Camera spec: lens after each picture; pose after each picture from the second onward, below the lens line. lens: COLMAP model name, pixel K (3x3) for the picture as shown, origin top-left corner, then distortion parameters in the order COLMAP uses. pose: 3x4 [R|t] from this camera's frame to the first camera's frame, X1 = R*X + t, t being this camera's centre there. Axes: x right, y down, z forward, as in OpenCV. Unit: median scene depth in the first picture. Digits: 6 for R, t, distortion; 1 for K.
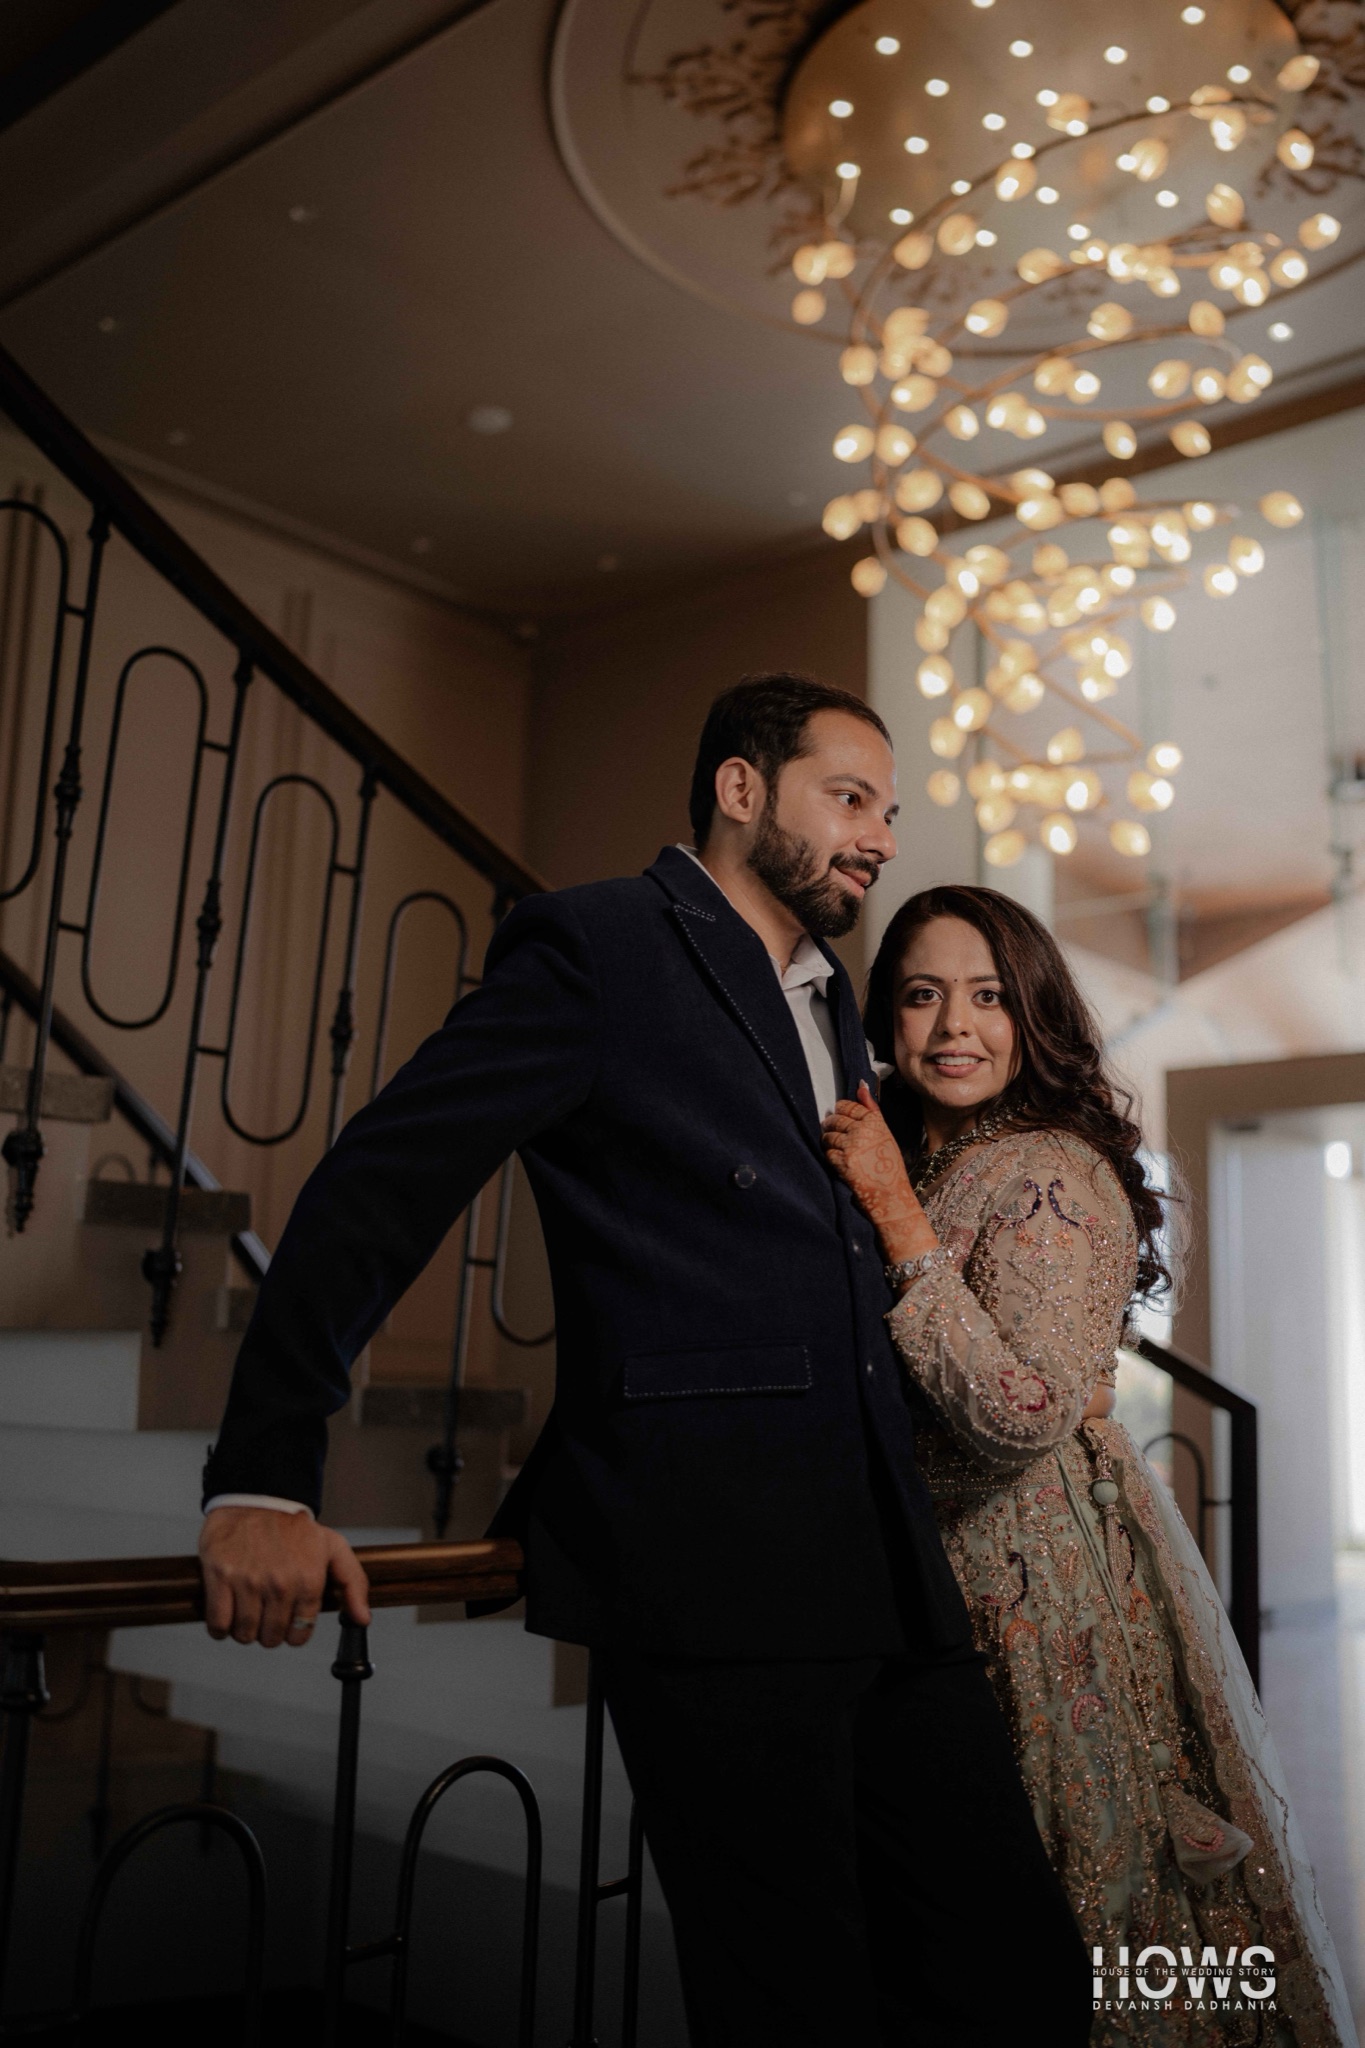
lens RADIAL K [[2164.8, 0, 636.8], [0, 2164.8, 1015.0], [0, 0, 1]] dist [-0.010960, 0.153848]
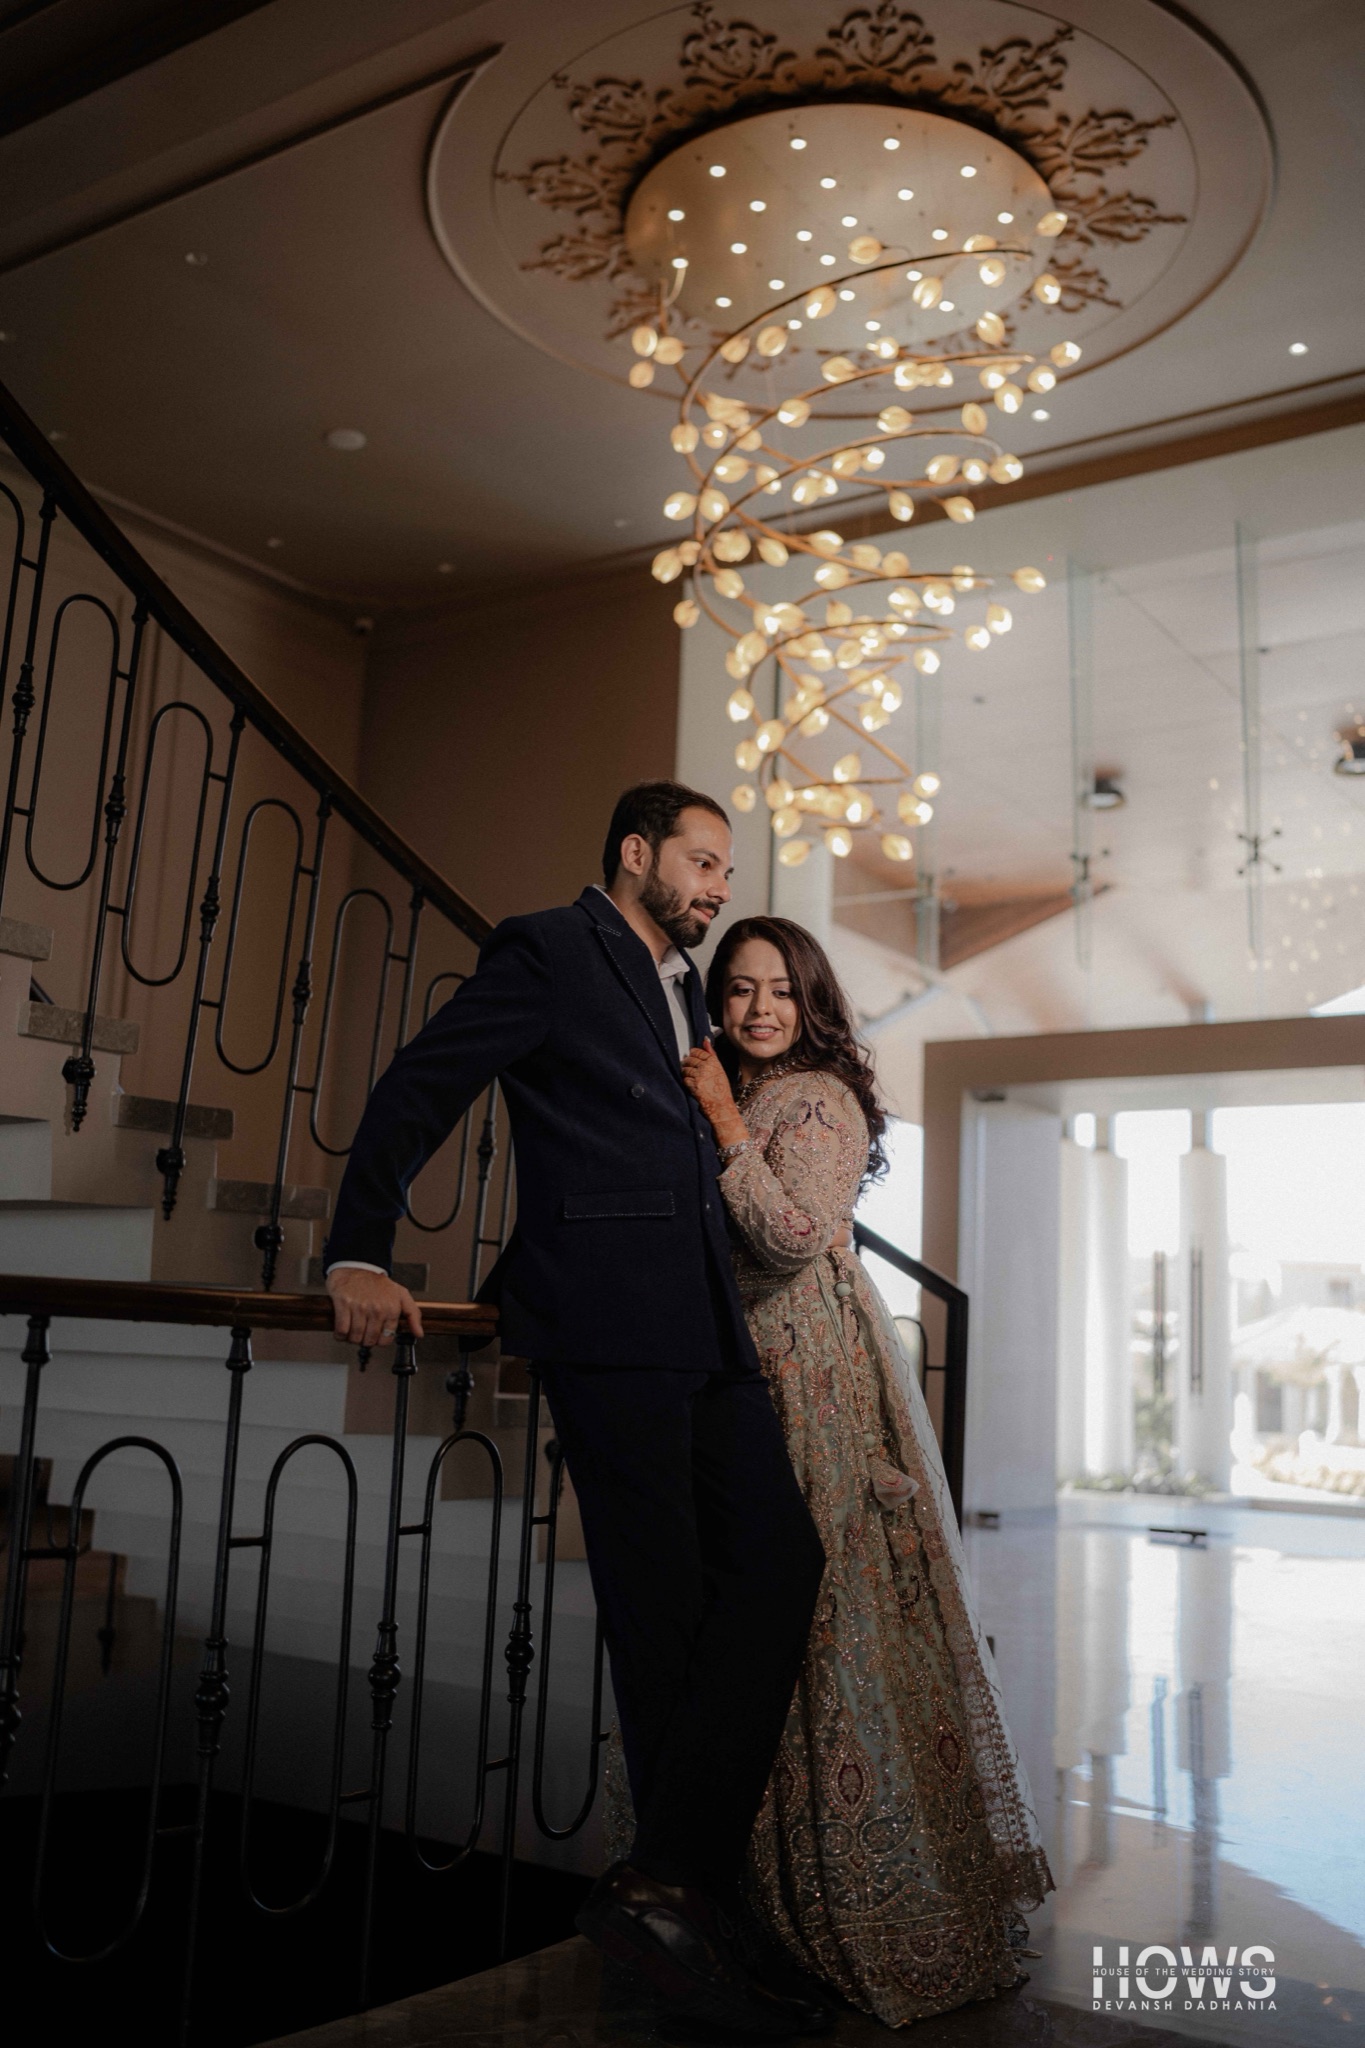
lens RADIAL K [[2164.8, 0, 636.8], [0, 2164.8, 1015.0], [0, 0, 1]] dist [-0.010960, 0.153848]
pose [[0.994467, 0.031818, 0.100112, -0.066453], [-0.033429, 0.999337, 0.014455, -0.004636], [-0.099586, -0.017722, 0.994871, -0.368223]]
